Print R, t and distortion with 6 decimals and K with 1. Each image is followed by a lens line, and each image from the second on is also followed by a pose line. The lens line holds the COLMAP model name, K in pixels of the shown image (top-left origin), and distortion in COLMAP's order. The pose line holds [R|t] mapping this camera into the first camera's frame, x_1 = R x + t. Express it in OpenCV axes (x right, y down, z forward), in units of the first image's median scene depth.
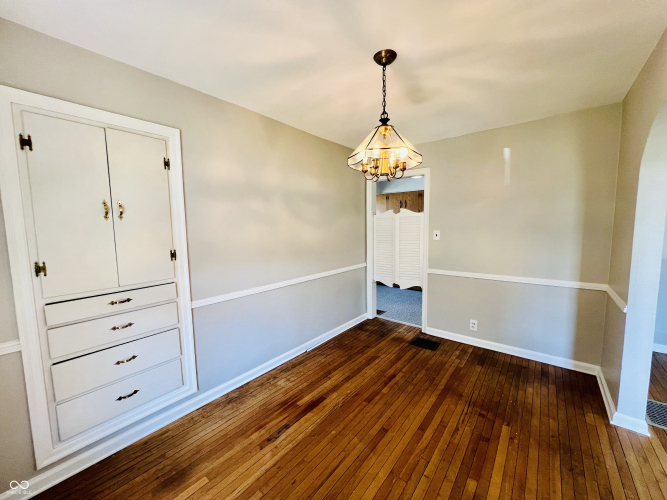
lens RADIAL K [[265.9, 0, 332.6], [0, 265.9, 249.9], [0, 0, 1]] dist [-0.000536, 0.000036]
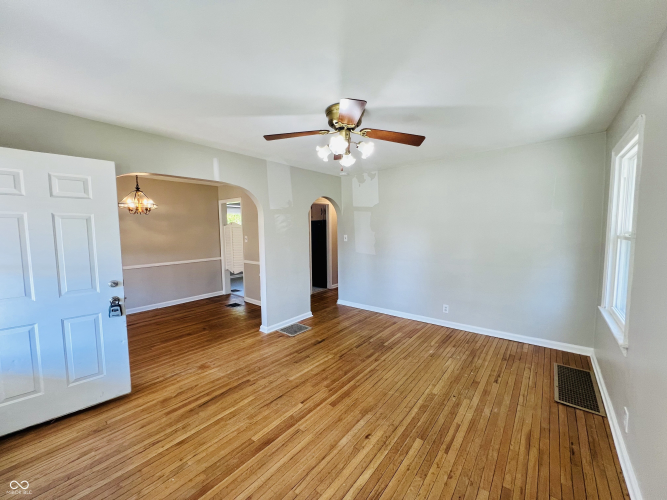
lens RADIAL K [[265.9, 0, 332.6], [0, 265.9, 249.9], [0, 0, 1]] dist [-0.000536, 0.000036]
pose [[0.999972, 0.004417, -0.006034, 1.331485], [-0.004486, 0.999924, -0.011472, 0.036271], [0.005983, 0.011499, 0.999916, -0.882689]]
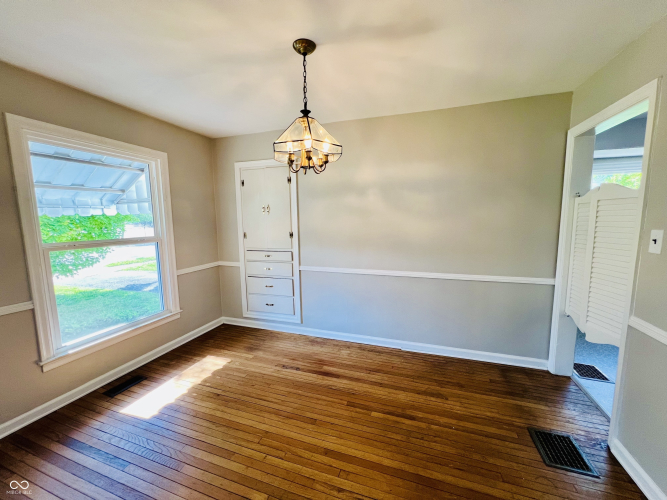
lens RADIAL K [[265.9, 0, 332.6], [0, 265.9, 249.9], [0, 0, 1]] dist [-0.000536, 0.000036]
pose [[0.344331, 0.121952, -0.930894, 0.866801], [-0.080773, 0.991699, 0.100041, -0.062234], [0.935367, 0.040744, 0.351324, 0.549707]]
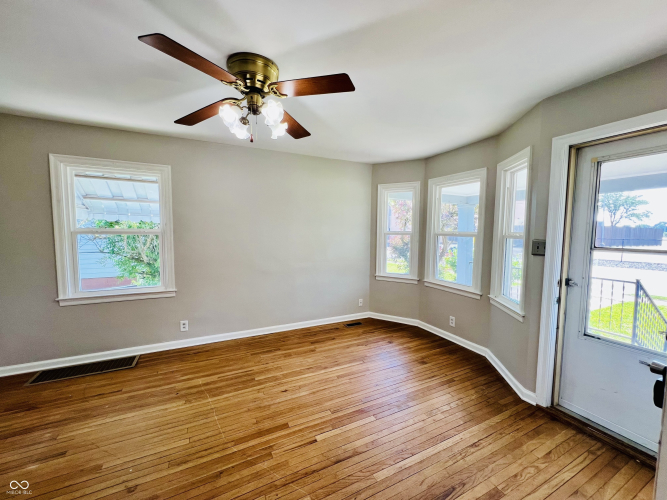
lens RADIAL K [[265.9, 0, 332.6], [0, 265.9, 249.9], [0, 0, 1]] dist [-0.000536, 0.000036]
pose [[-0.907118, -0.024308, 0.420174, 0.855759], [0.043913, 0.987415, 0.151928, -0.081548], [-0.418579, 0.156268, -0.894635, 0.690348]]
